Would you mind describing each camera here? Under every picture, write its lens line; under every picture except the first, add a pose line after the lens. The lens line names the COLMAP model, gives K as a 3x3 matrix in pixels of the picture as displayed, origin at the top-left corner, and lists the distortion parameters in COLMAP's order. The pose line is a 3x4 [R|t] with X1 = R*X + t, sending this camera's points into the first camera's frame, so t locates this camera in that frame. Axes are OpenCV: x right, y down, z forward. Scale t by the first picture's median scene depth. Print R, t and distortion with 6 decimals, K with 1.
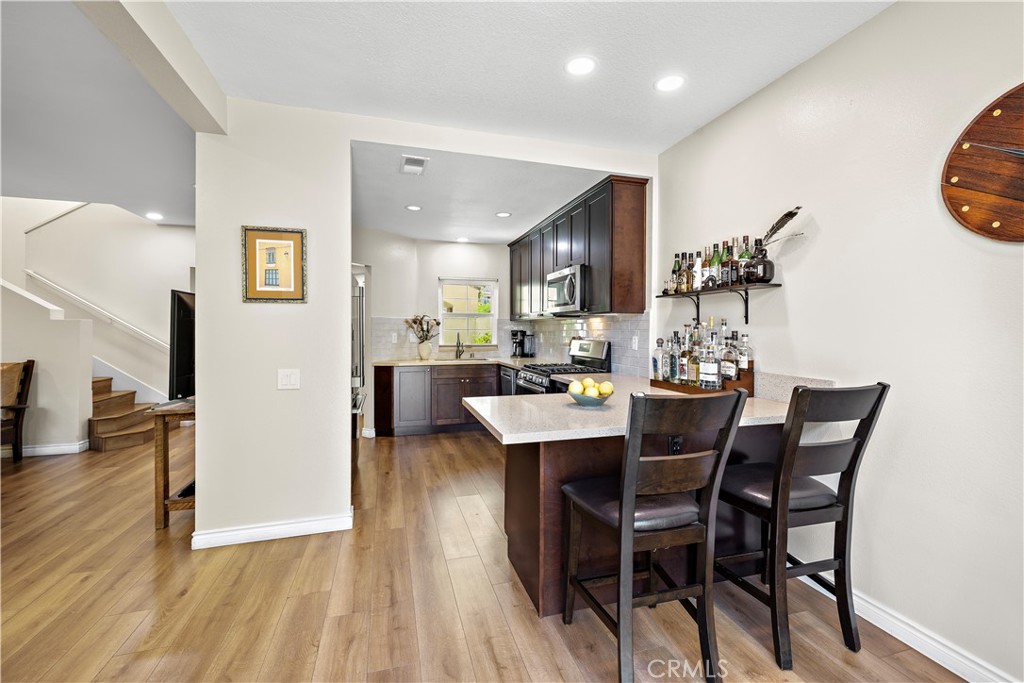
lens RADIAL K [[432.6, 0, 514.1], [0, 432.6, 332.4], [0, 0, 1]] dist [-0.004173, 0.003086]
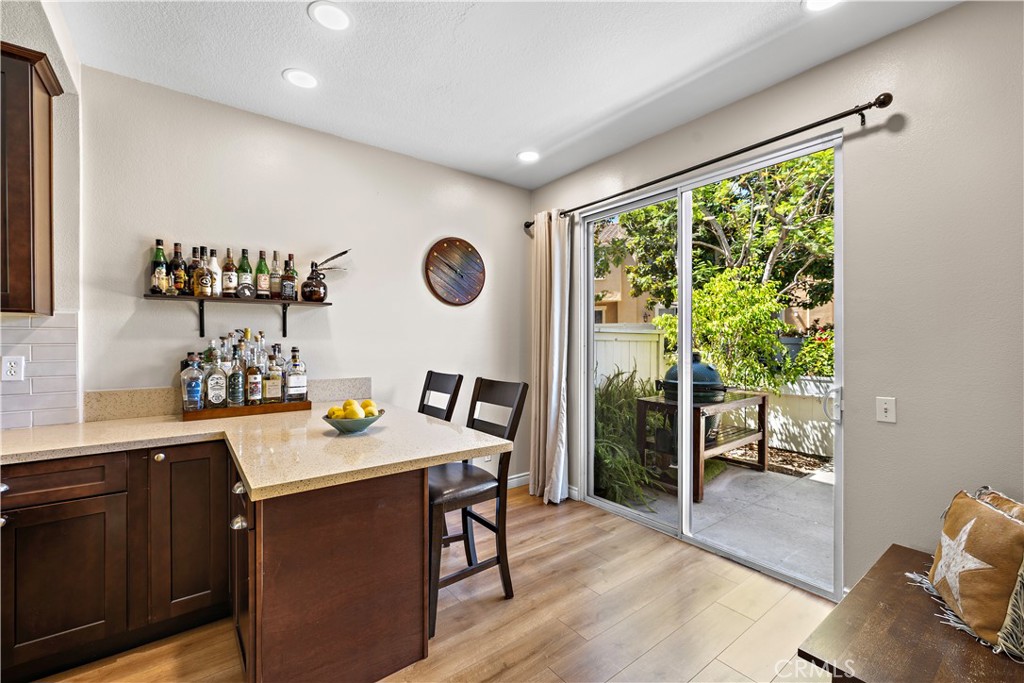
lens RADIAL K [[432.6, 0, 515.2], [0, 432.6, 341.1], [0, 0, 1]] dist [-0.004173, 0.003086]
pose [[-0.362691, -0.001954, 0.931907, -0.324554], [0.006506, 0.999968, 0.004629, -0.005552], [-0.931887, 0.007741, -0.362667, 0.433313]]
